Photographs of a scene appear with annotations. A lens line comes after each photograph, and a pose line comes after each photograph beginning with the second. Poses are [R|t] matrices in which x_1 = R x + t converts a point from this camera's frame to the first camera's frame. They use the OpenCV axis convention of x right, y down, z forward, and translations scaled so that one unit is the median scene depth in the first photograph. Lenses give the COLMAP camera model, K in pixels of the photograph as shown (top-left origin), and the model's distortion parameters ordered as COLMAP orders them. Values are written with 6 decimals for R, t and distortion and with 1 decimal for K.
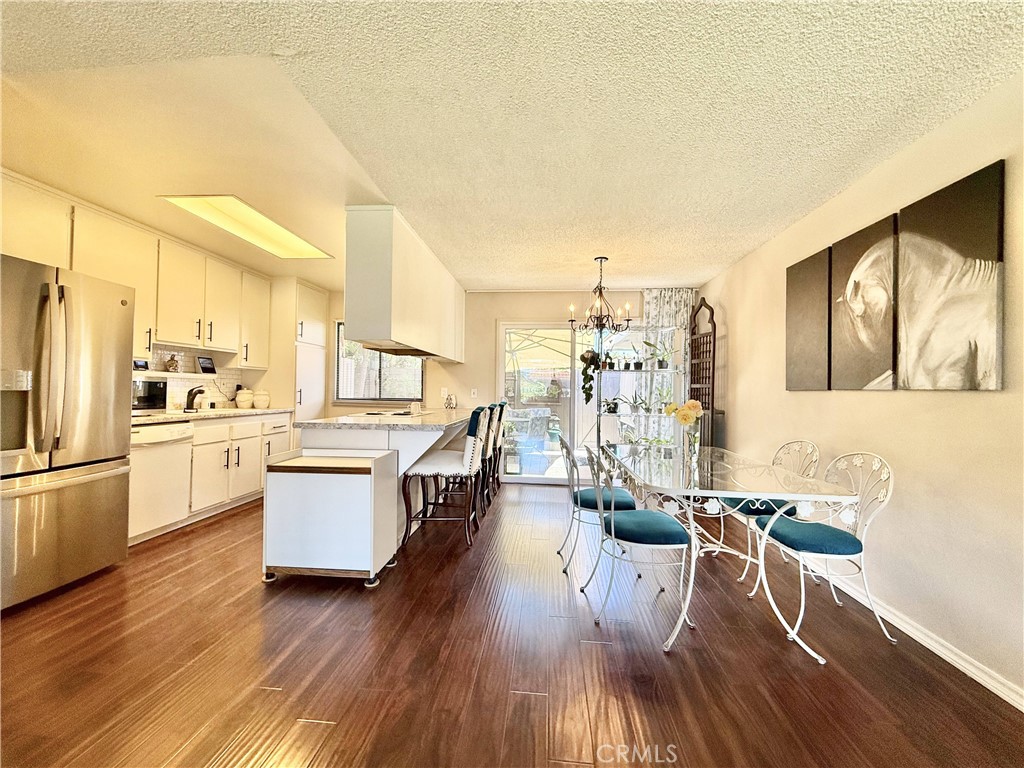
lens RADIAL K [[409.4, 0, 507.8], [0, 409.4, 381.2], [0, 0, 1]] dist [-0.000866, 0.000021]
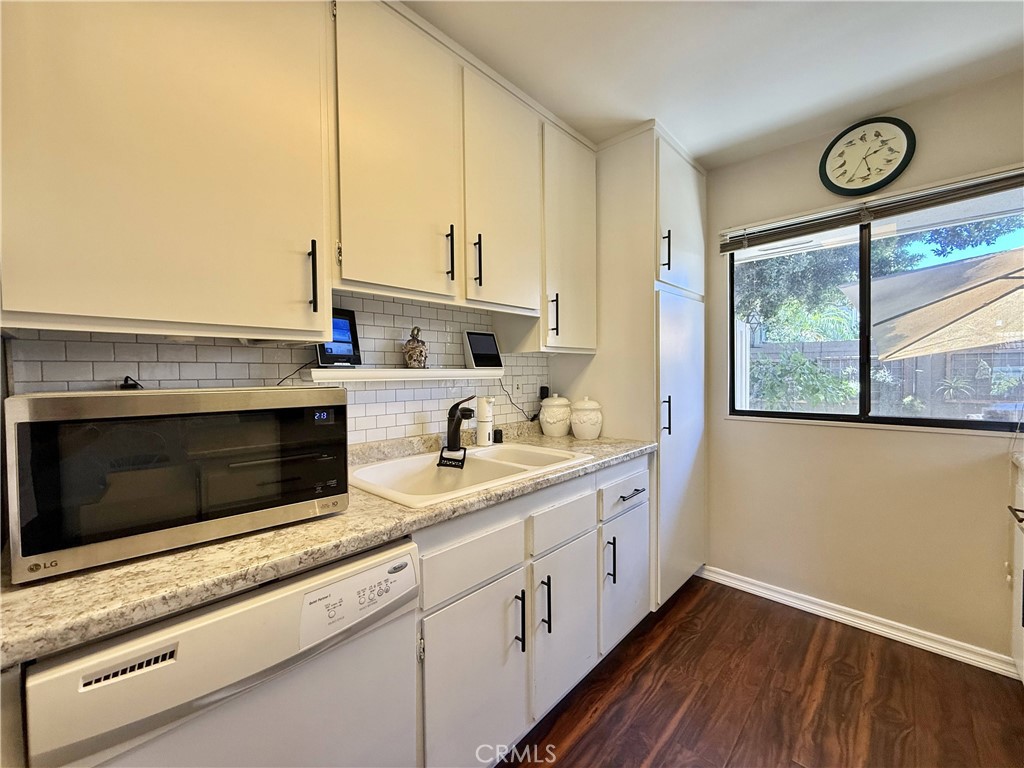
lens RADIAL K [[409.4, 0, 503.1], [0, 409.4, 376.0], [0, 0, 1]] dist [-0.000866, 0.000021]
pose [[0.776450, -0.013070, -0.630043, -0.435622], [0.033253, 0.999242, 0.020250, -0.017634], [0.629301, -0.036674, 0.776296, 0.664312]]
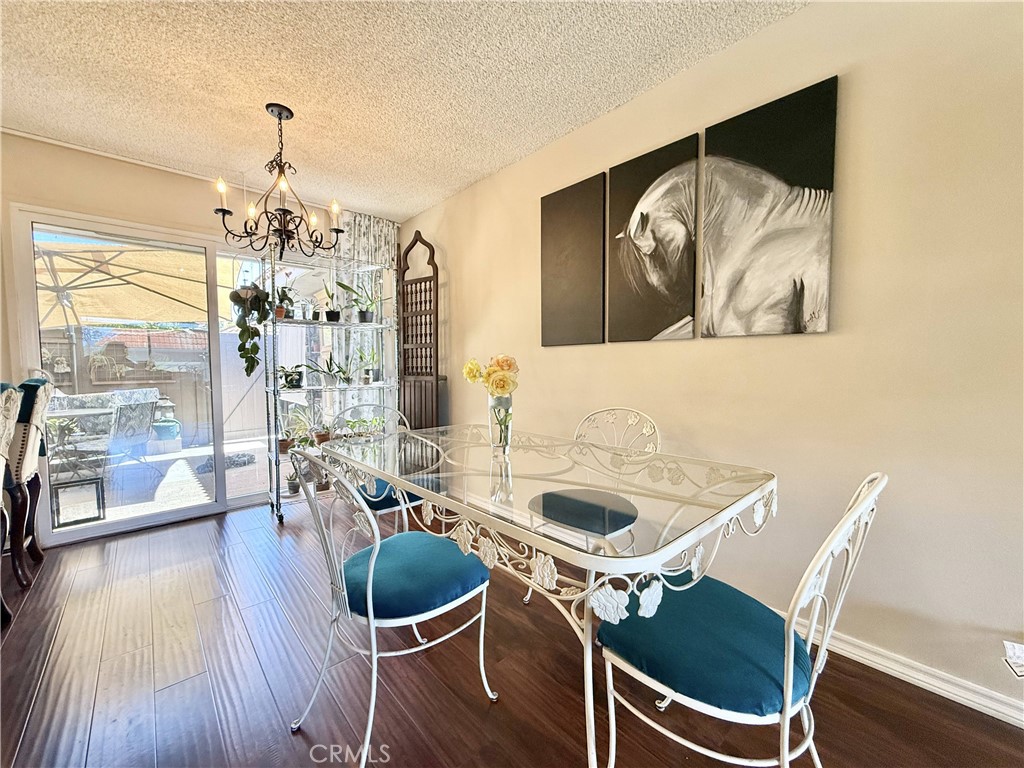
lens RADIAL K [[409.4, 0, 510.2], [0, 409.4, 383.7], [0, 0, 1]] dist [-0.000866, 0.000021]
pose [[0.669191, -0.056804, 0.740917, 0.005485], [0.002726, 0.997255, 0.073994, 0.027095], [-0.743086, -0.047497, 0.667508, 0.357842]]
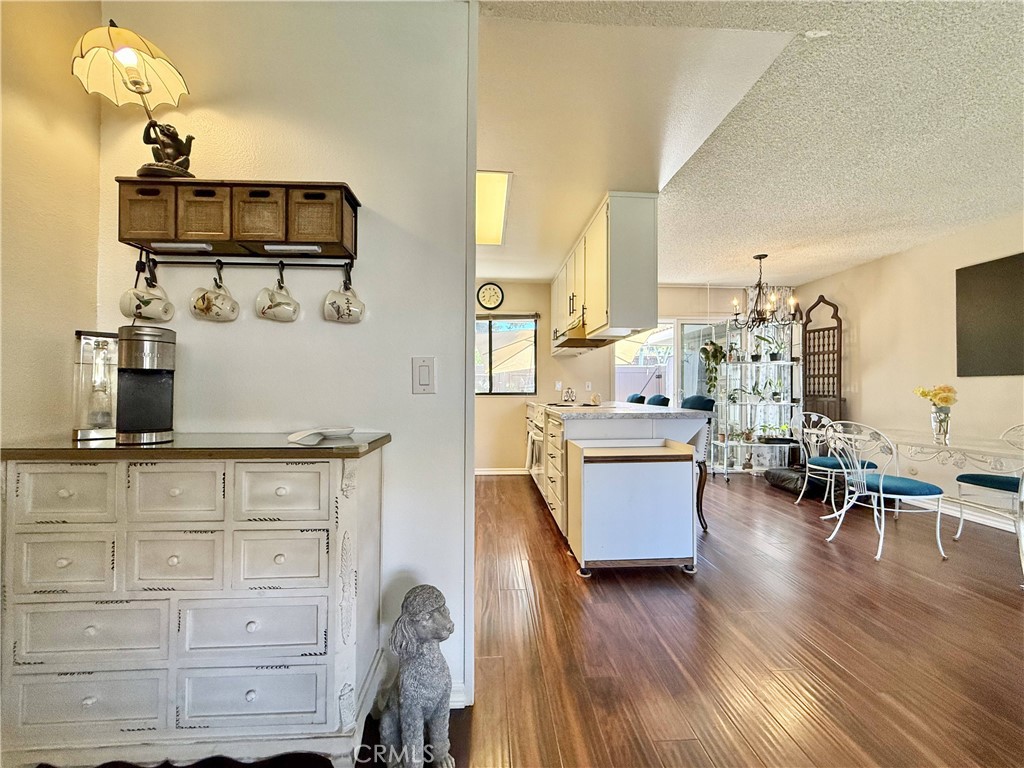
lens RADIAL K [[409.4, 0, 507.4], [0, 409.4, 384.7], [0, 0, 1]] dist [-0.000866, 0.000021]
pose [[0.987866, -0.012442, 0.154808, -0.551624], [0.010916, 0.999883, 0.010702, 0.014269], [-0.154923, -0.008882, 0.987887, 0.047838]]
